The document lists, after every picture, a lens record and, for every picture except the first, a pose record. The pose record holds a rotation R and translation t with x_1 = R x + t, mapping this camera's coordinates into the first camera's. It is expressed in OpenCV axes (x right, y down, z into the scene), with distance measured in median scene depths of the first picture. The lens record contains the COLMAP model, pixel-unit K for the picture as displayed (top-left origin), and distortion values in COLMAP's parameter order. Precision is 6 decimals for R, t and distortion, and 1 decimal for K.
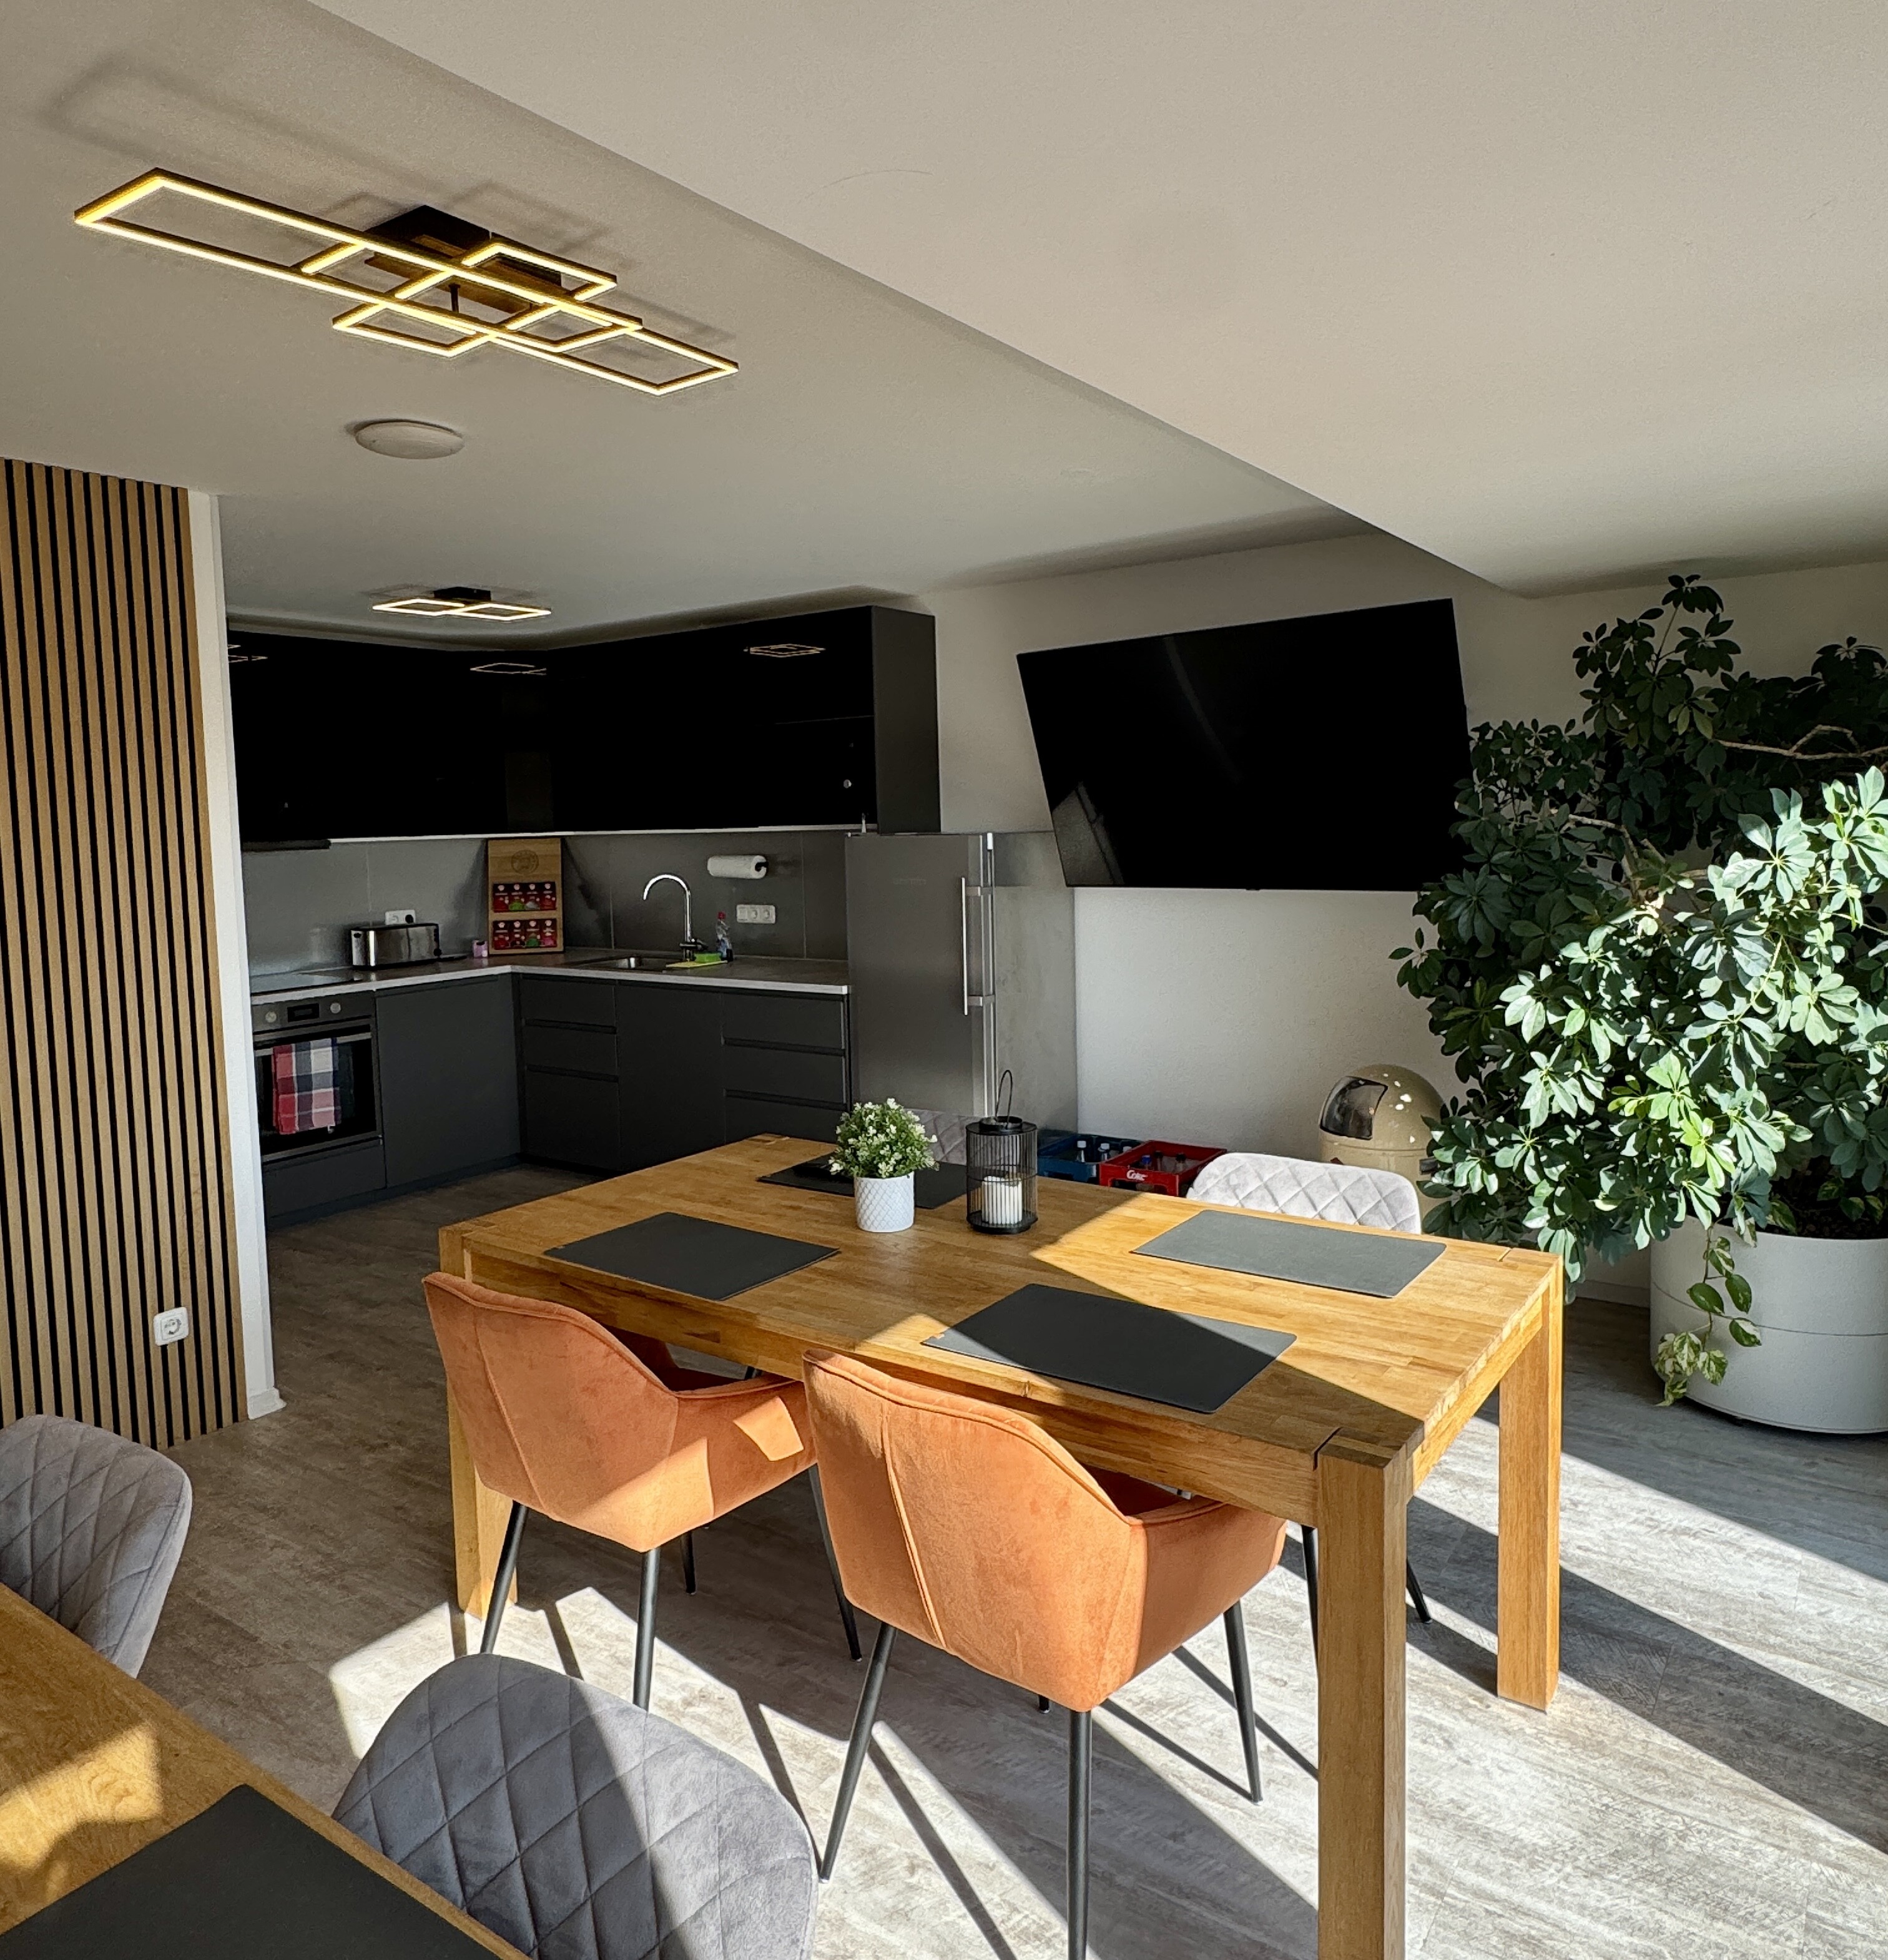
lens RADIAL K [[1396.5, 0, 944.4], [0, 1396.5, 930.8], [0, 0, 1]] dist [0.001164, 0.000996]
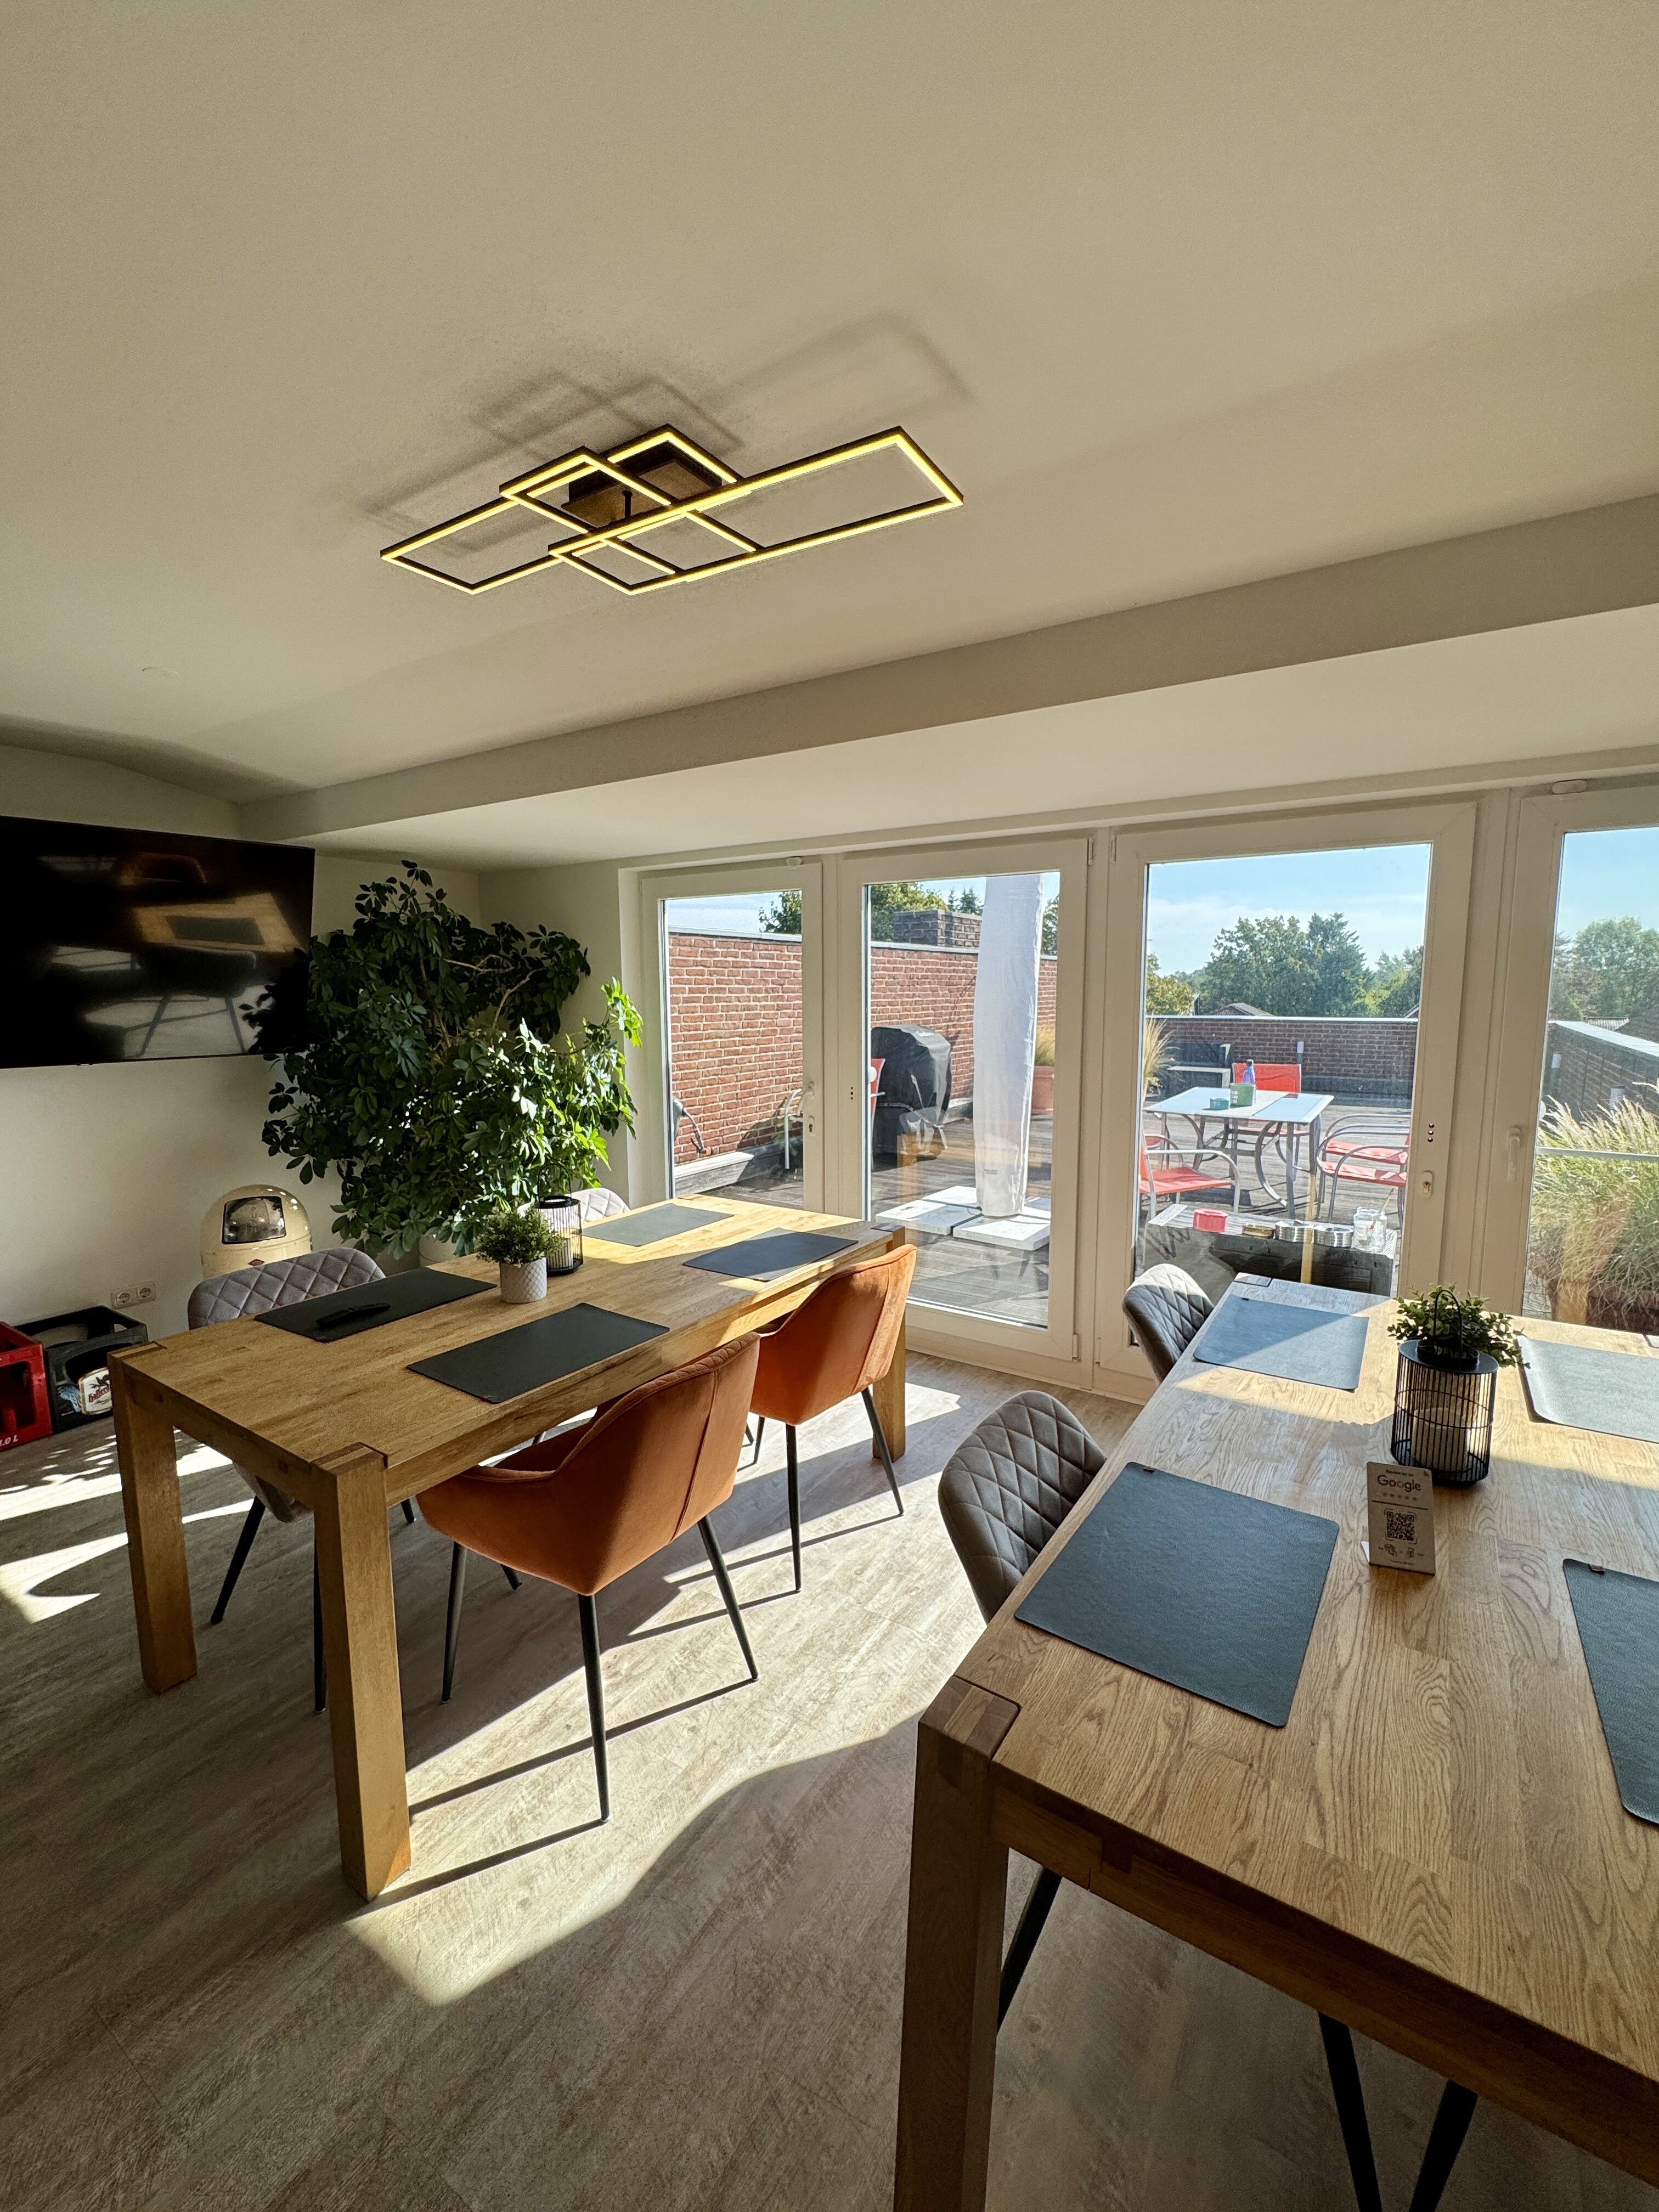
lens RADIAL K [[916.9, 0, 829.5], [0, 916.9, 1106.0], [0, 0, 1]] dist [-0.000361, -0.000061]
pose [[-0.034465, -0.099812, 0.994409, -1.002112], [0.081636, 0.991394, 0.102339, -0.037538], [-0.996066, 0.084707, -0.026020, 0.798336]]
